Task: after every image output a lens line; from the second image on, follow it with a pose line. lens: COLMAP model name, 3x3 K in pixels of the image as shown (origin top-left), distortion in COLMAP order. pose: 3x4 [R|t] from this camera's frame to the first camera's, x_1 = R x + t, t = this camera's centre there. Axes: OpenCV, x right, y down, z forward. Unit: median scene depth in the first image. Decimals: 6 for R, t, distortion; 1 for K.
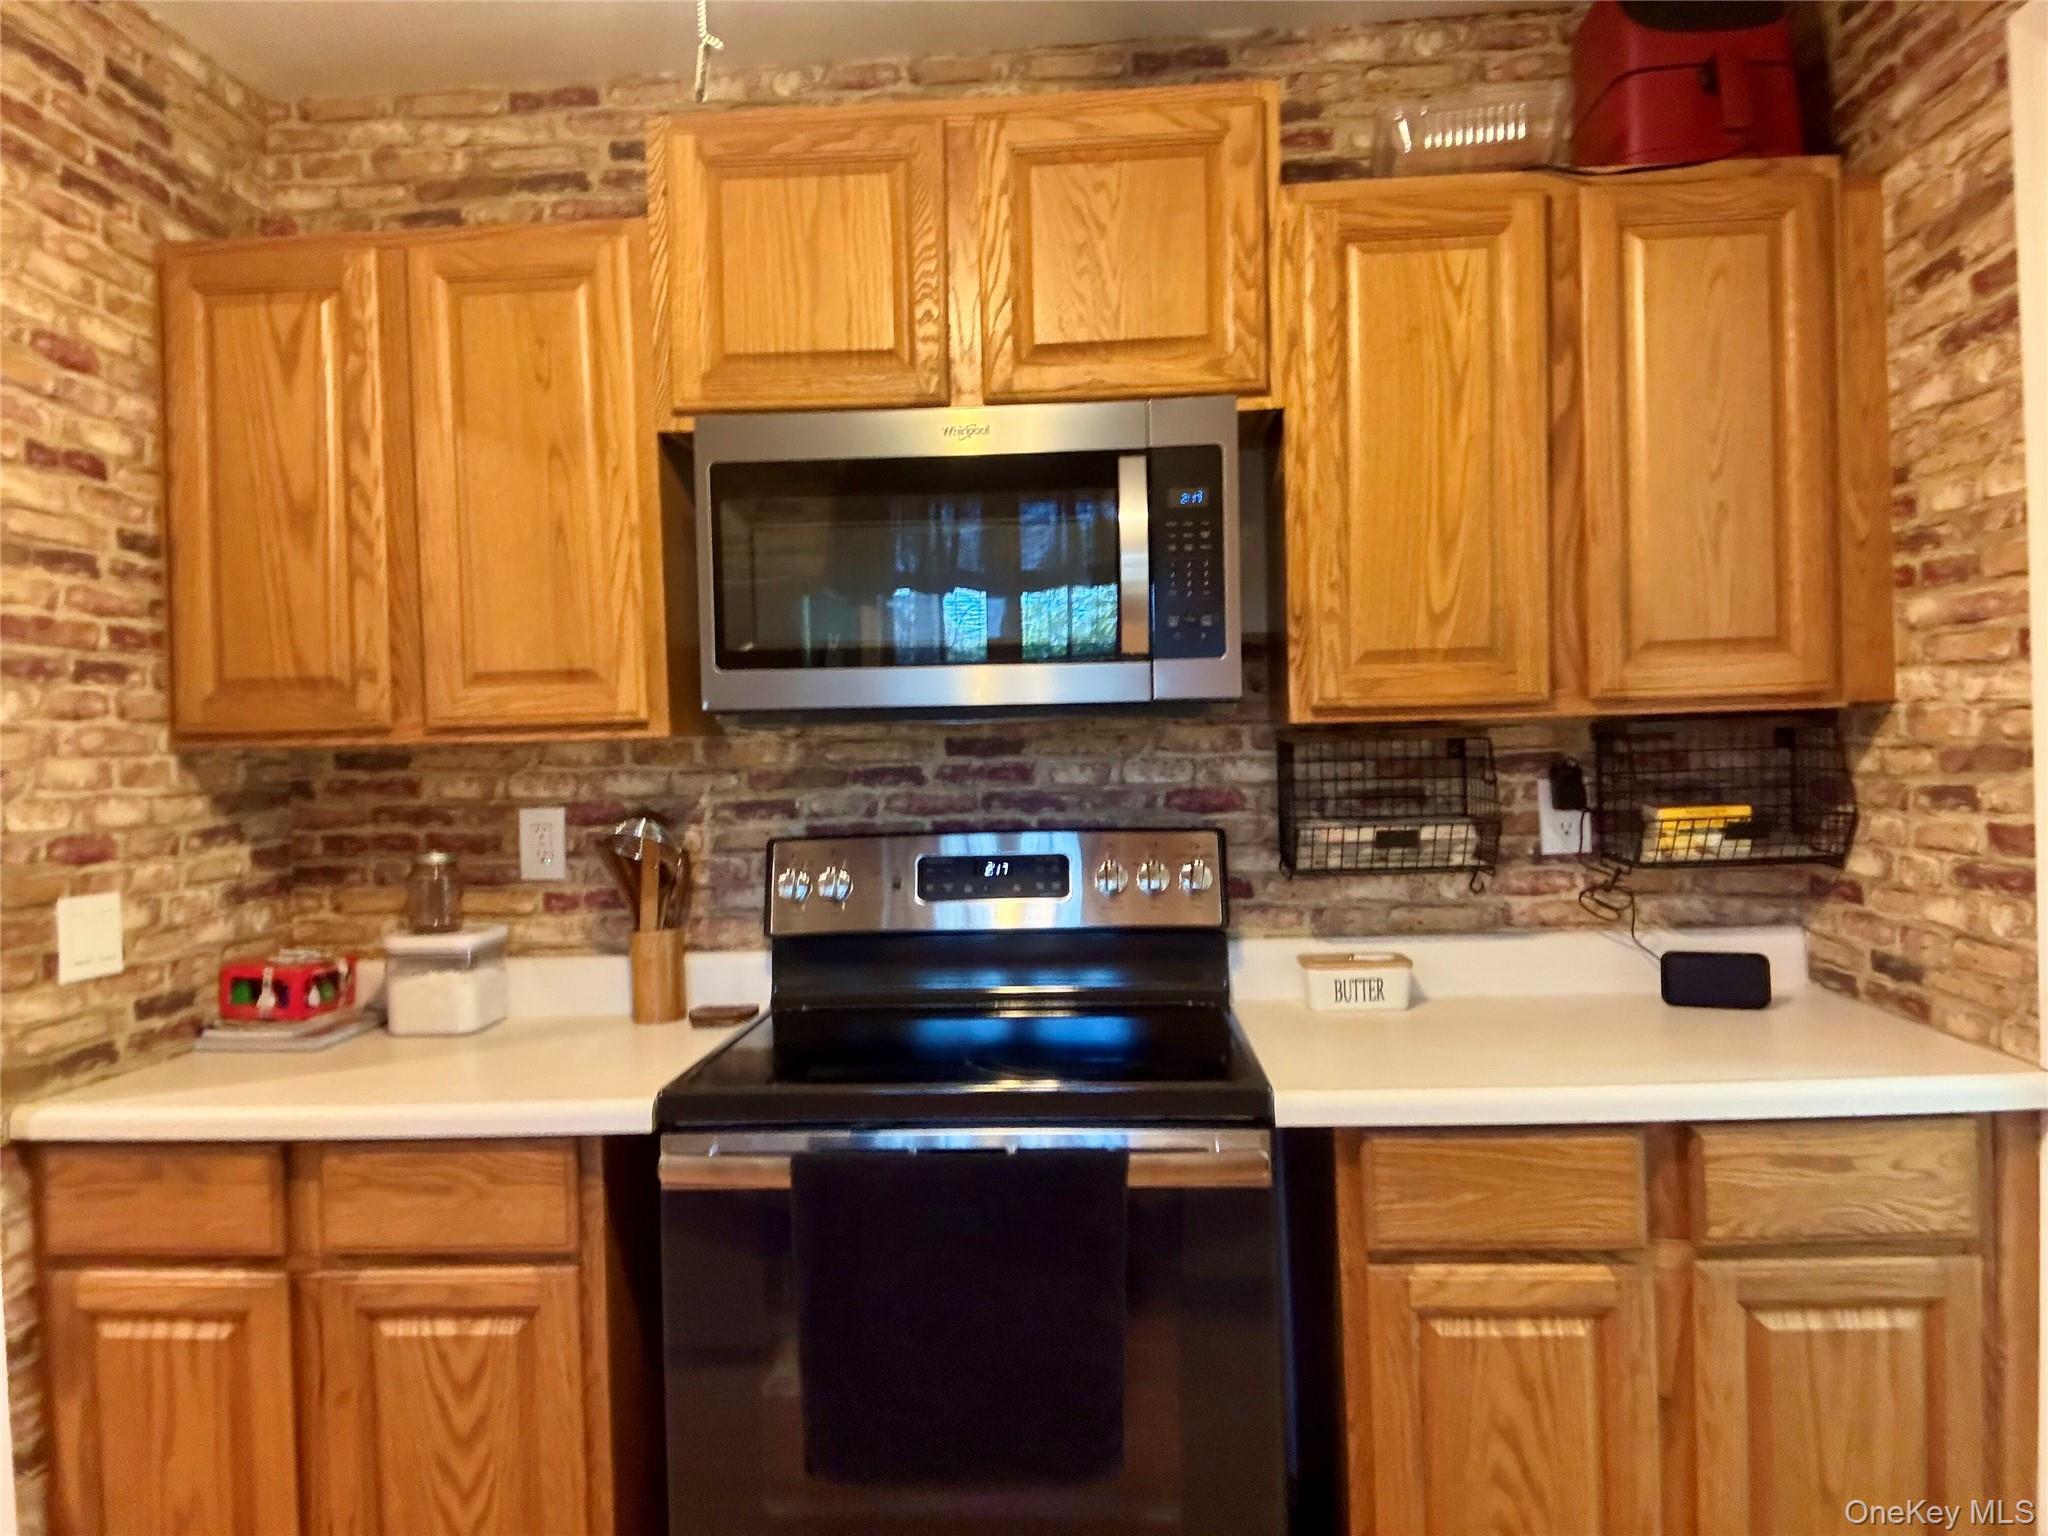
lens RADIAL K [[1395.4, 0, 1027.8], [0, 1395.4, 768.3], [0, 0, 1]] dist [-0.028377, -0.001703]
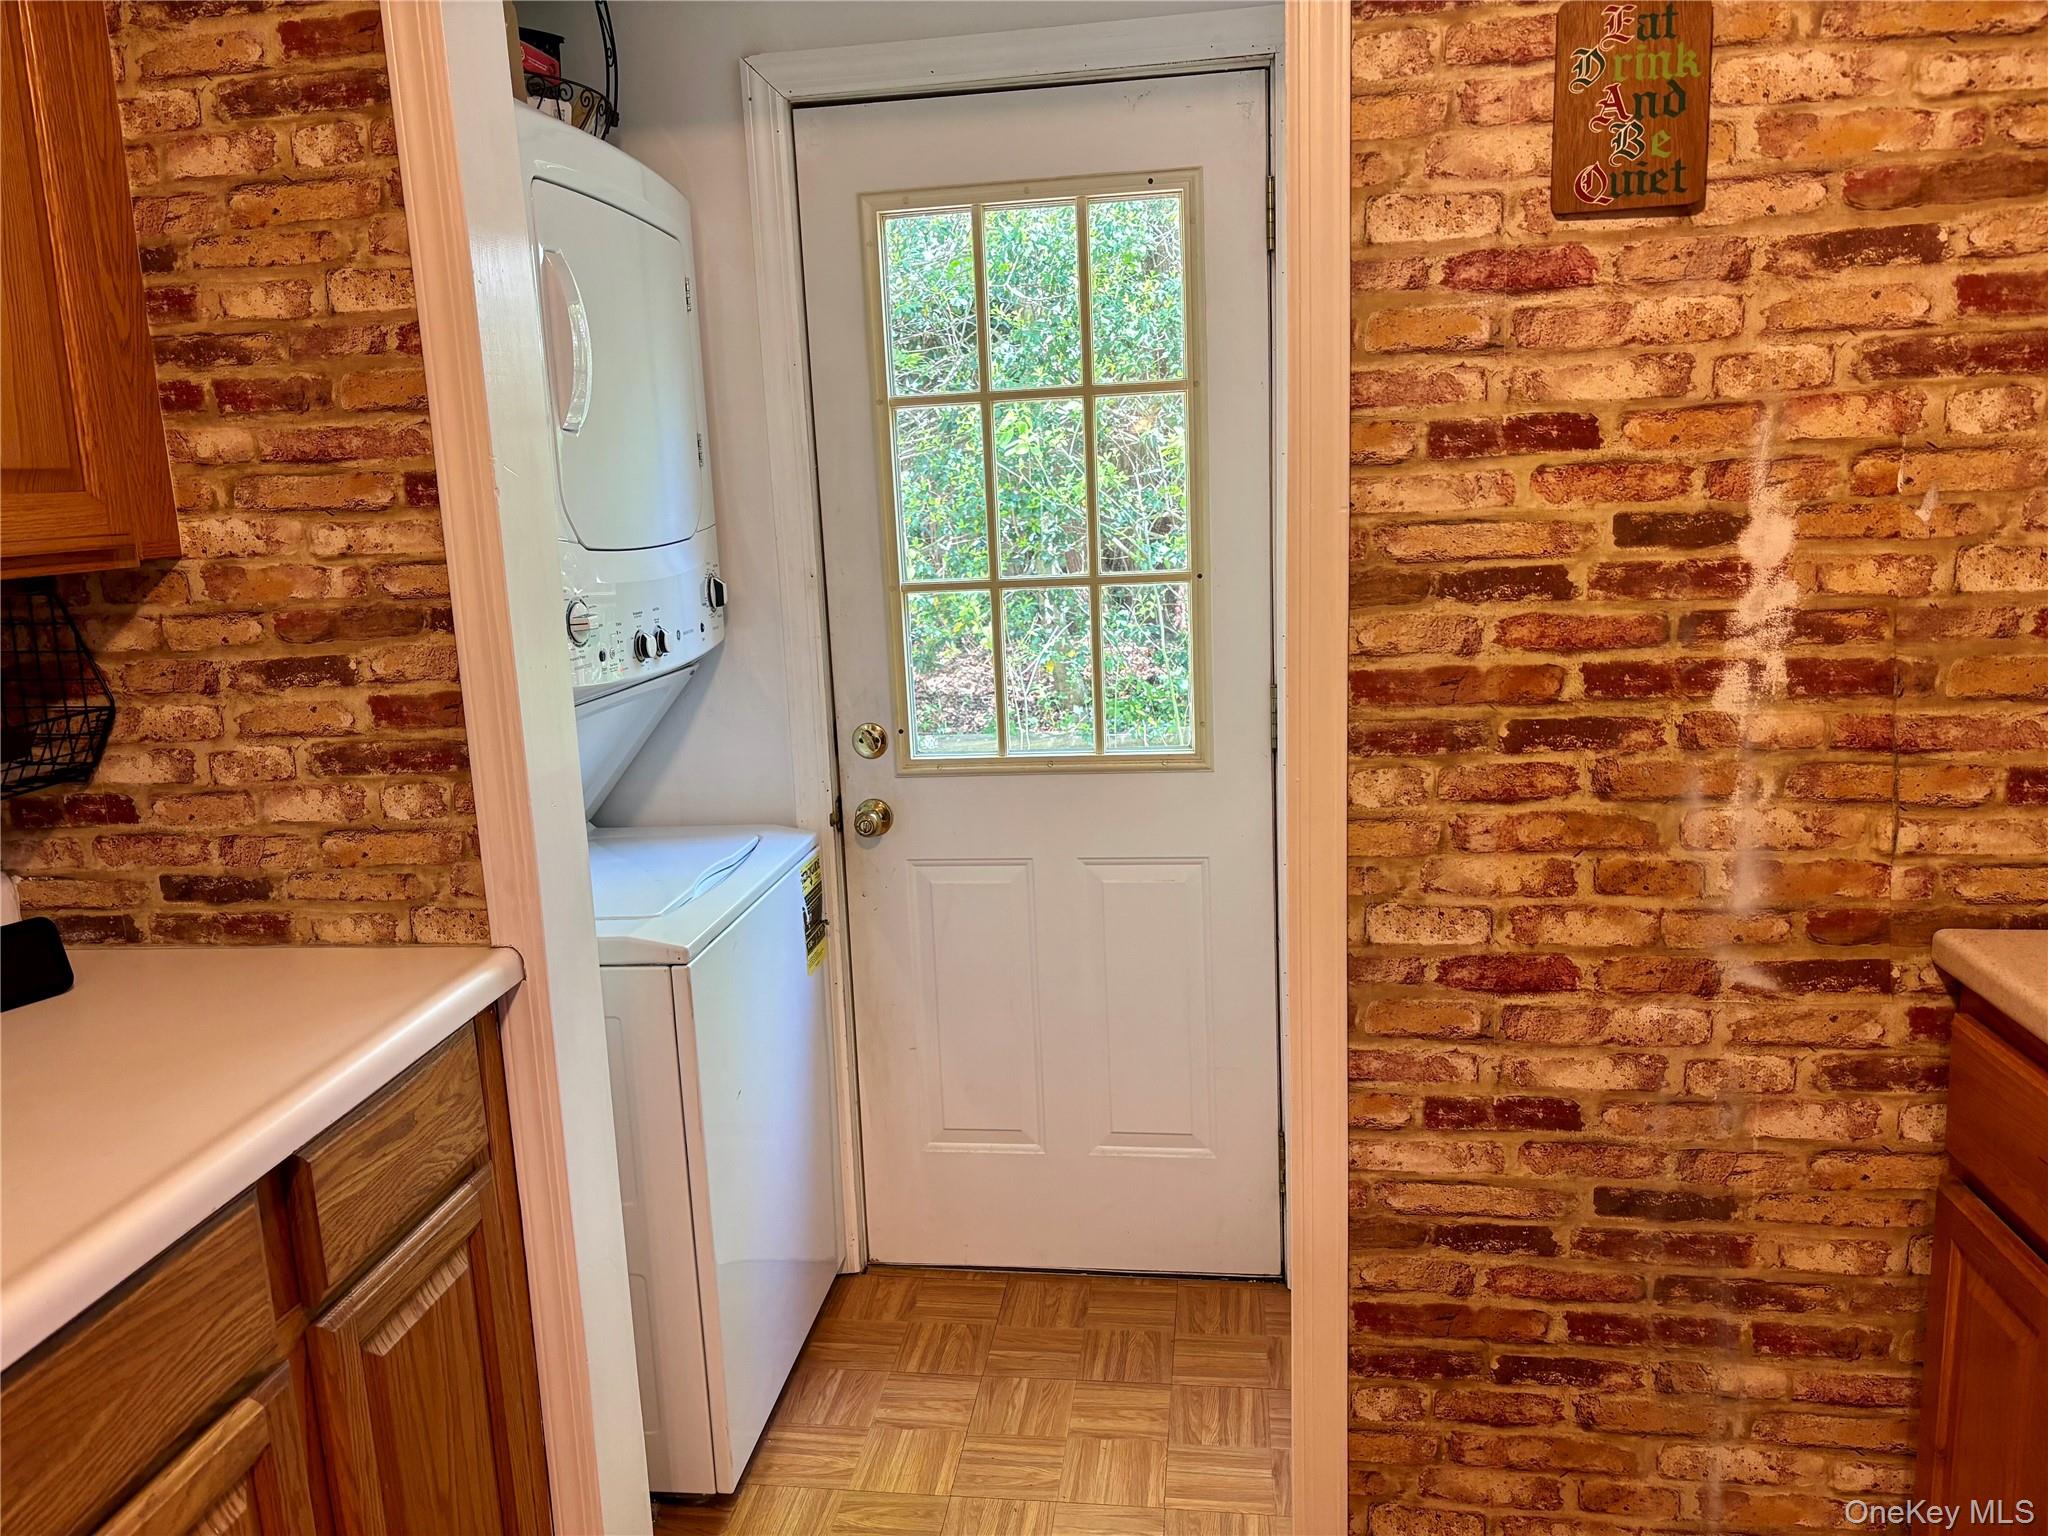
lens RADIAL K [[1526.4, 0, 1008.9], [0, 1526.4, 786.3], [0, 0, 1]] dist [0.010697, -0.021031]
pose [[0.072271, -0.167763, 0.983175, -0.232657], [0.056960, 0.984838, 0.163860, -0.039591], [-0.995757, 0.044160, 0.080731, 0.506761]]
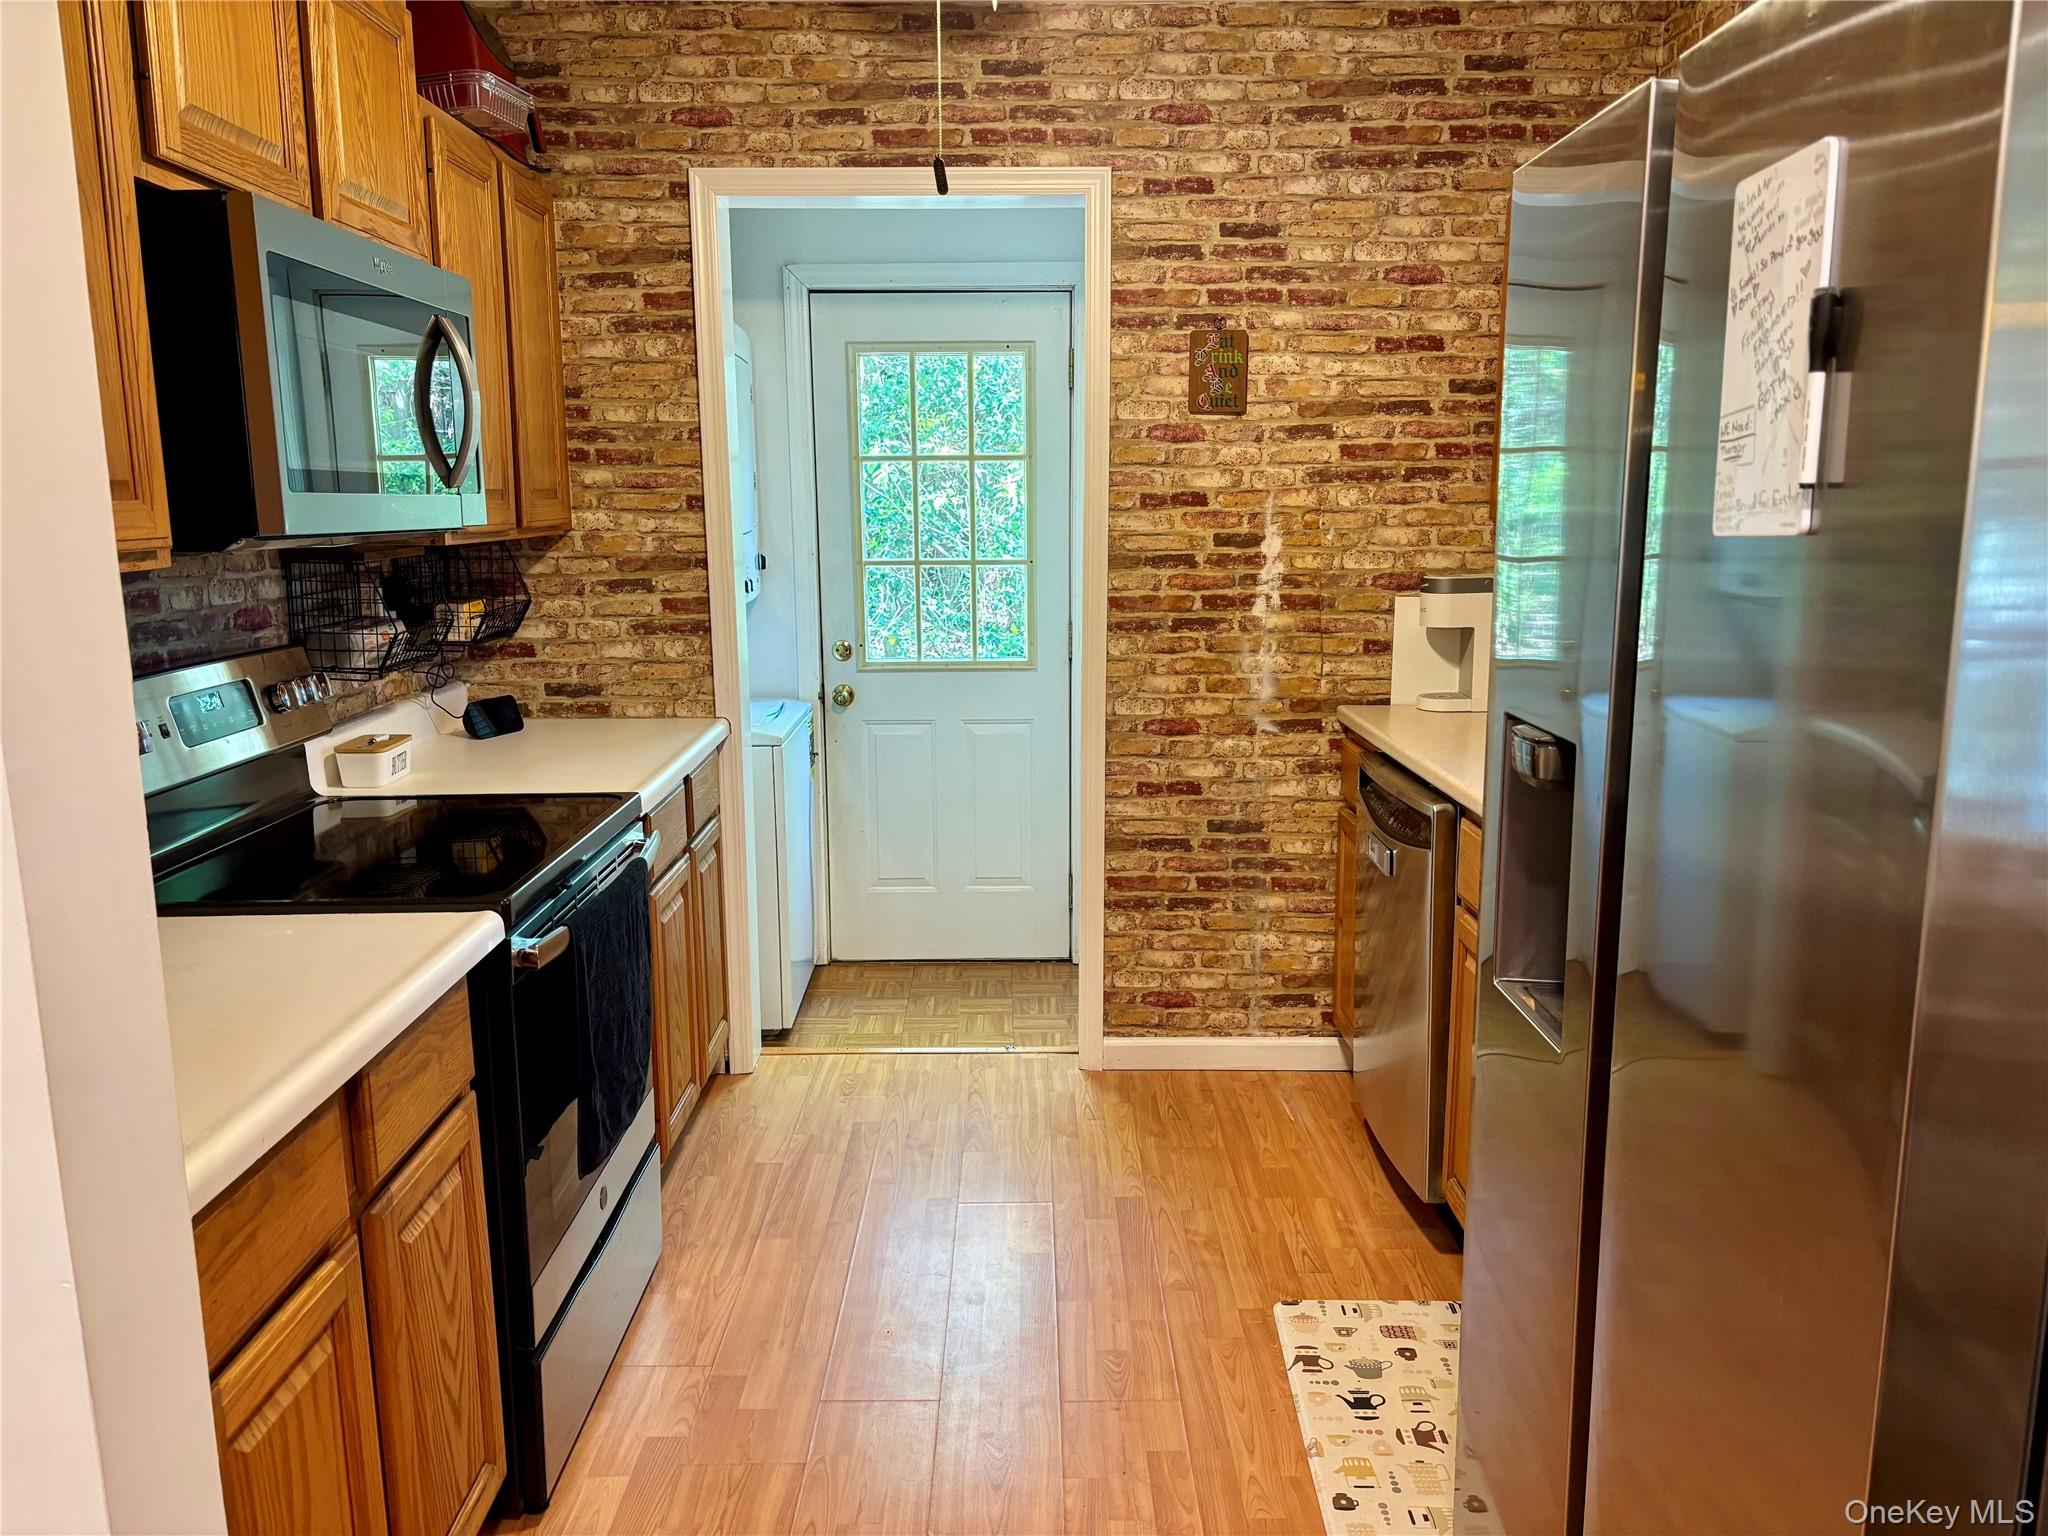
lens RADIAL K [[1526.4, 0, 1009.5], [0, 1526.4, 810.9], [0, 0, 1]] dist [0.010697, -0.021031]
pose [[-0.070399, -0.175177, 0.982017, -1.401700], [0.022067, 0.983945, 0.177103, -0.032936], [-0.997275, 0.034138, -0.065403, 0.655664]]
